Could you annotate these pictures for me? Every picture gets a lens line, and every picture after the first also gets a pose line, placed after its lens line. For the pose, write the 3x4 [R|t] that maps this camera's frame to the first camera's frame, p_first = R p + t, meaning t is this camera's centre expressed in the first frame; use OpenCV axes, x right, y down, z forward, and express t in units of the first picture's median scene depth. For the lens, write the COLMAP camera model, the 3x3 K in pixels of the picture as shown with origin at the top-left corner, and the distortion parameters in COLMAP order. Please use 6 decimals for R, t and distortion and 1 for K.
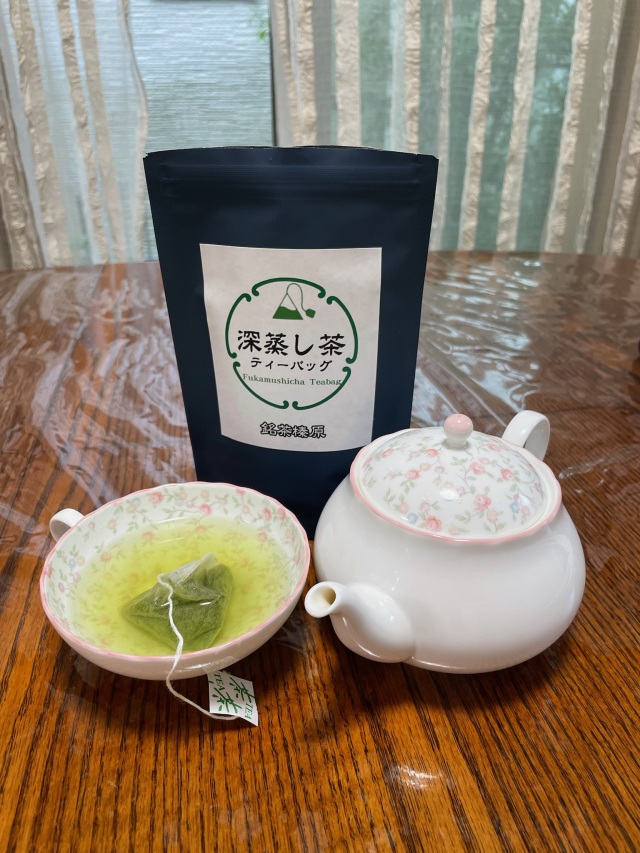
lens RADIAL K [[672.6, 0, 320.6], [0, 672.6, 423.4], [0, 0, 1]] dist [0.059737, -0.106191]
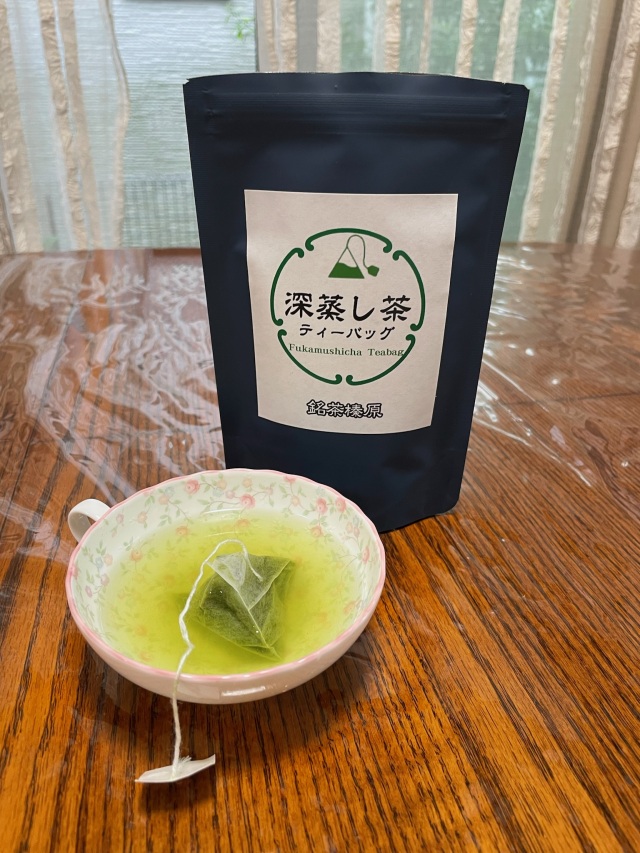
lens RADIAL K [[672.6, 0, 320.9], [0, 672.6, 420.3], [0, 0, 1]] dist [0.059737, -0.106191]
pose [[0.998969, -0.003739, 0.045244, -0.109293], [0.004362, 0.999897, -0.013675, 0.035677], [-0.045188, 0.013858, 0.998882, 0.126174]]
